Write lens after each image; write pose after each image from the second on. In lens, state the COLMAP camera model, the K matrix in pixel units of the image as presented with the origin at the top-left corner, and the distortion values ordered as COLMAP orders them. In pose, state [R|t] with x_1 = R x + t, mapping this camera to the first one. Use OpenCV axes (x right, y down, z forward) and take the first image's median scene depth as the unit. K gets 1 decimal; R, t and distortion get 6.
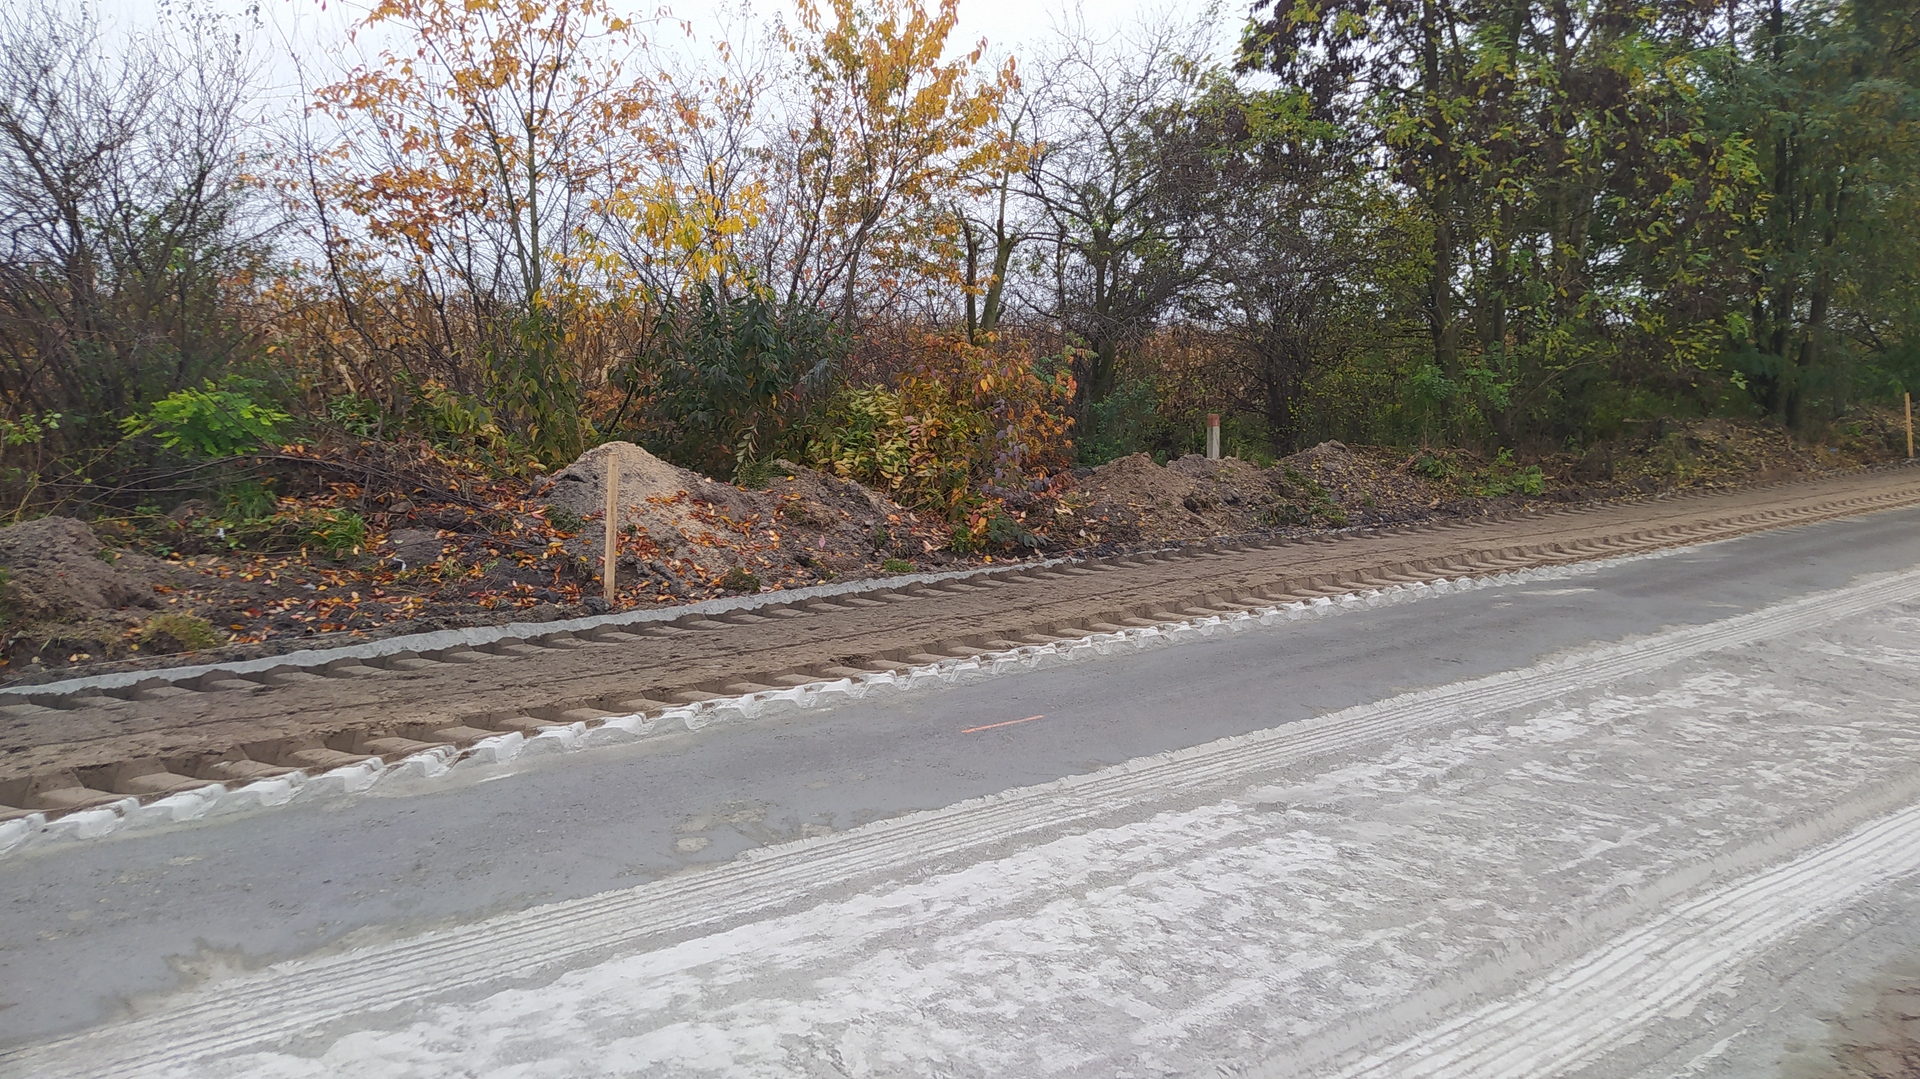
lens RADIAL K [[1394.1, 0, 976.4], [0, 1394.1, 503.8], [0, 0, 1]] dist [0.107386, -0.164339]
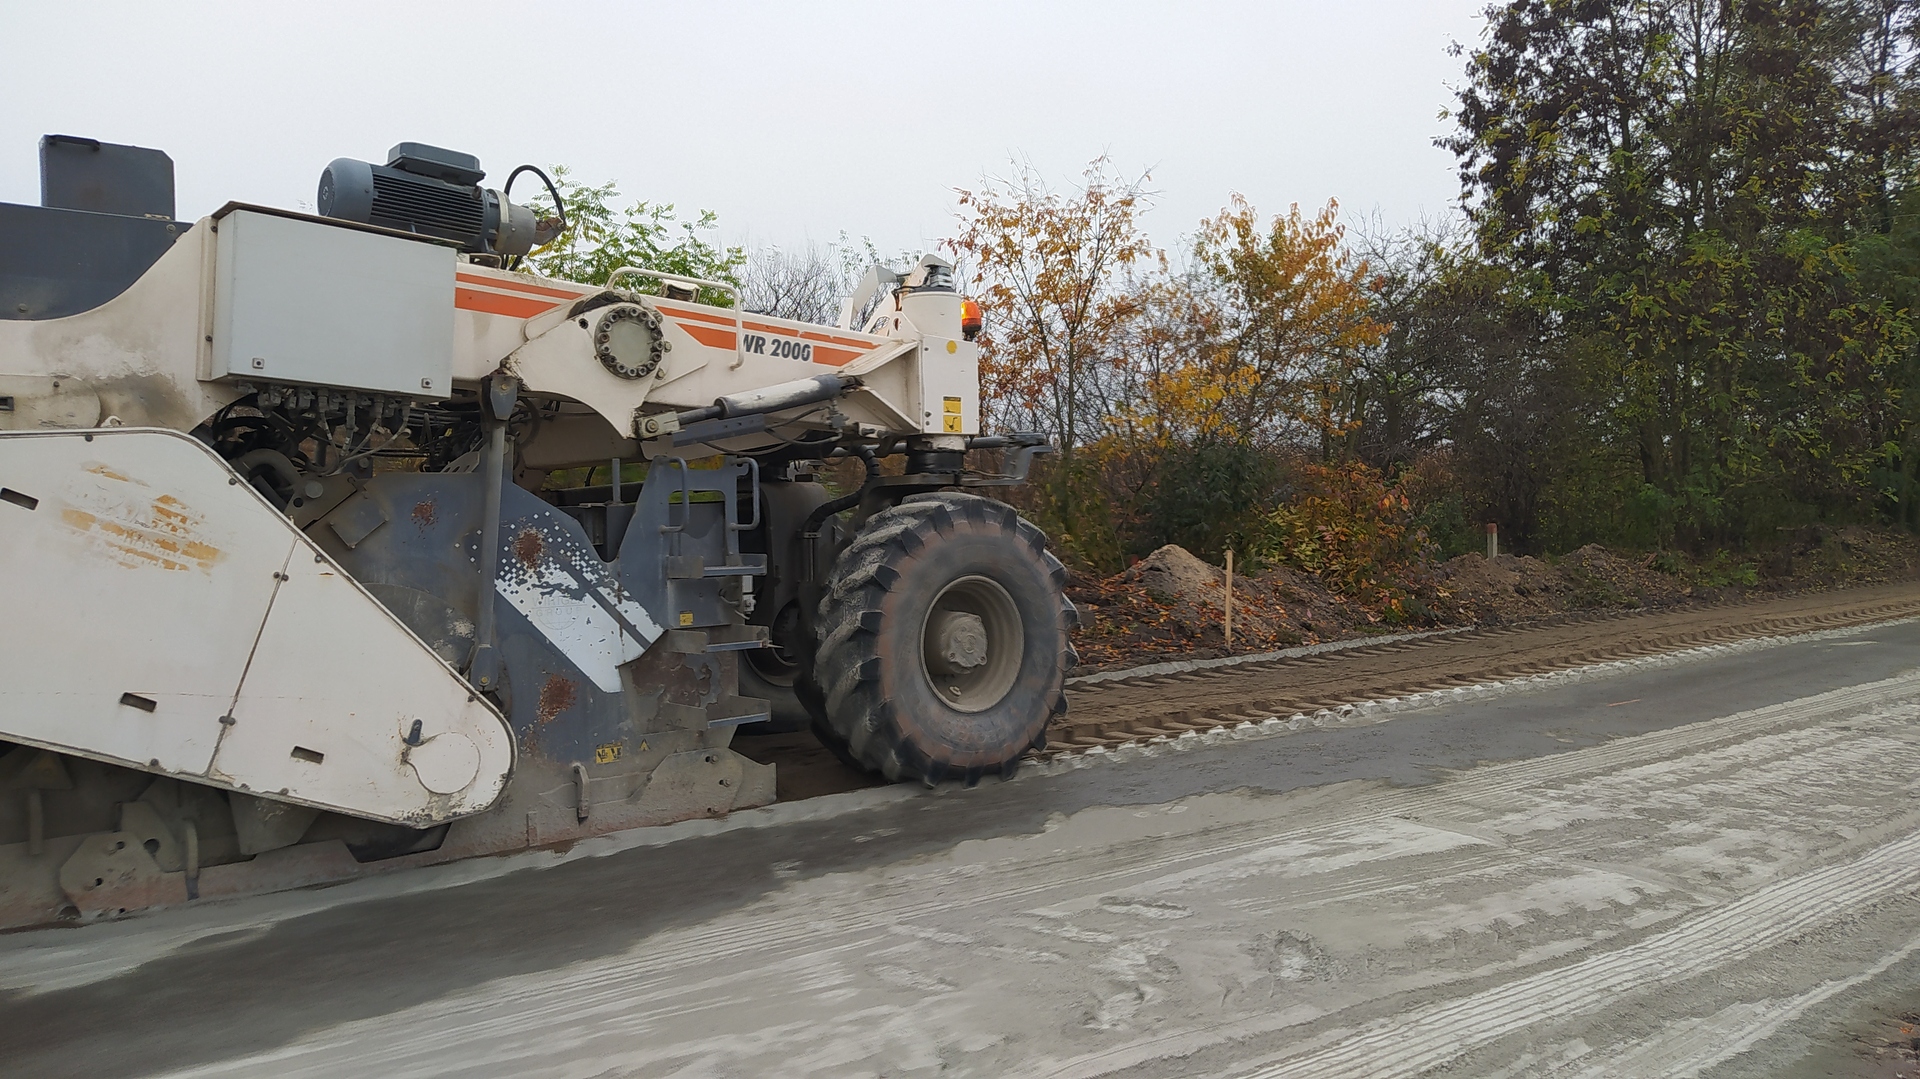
lens RADIAL K [[1394.1, 0, 976.4], [0, 1394.1, 503.8], [0, 0, 1]] dist [0.107386, -0.164339]
pose [[0.999804, -0.007604, -0.018275, -0.364513], [0.006112, 0.996747, -0.080357, 0.024058], [0.018827, 0.080229, 0.996599, -0.380862]]
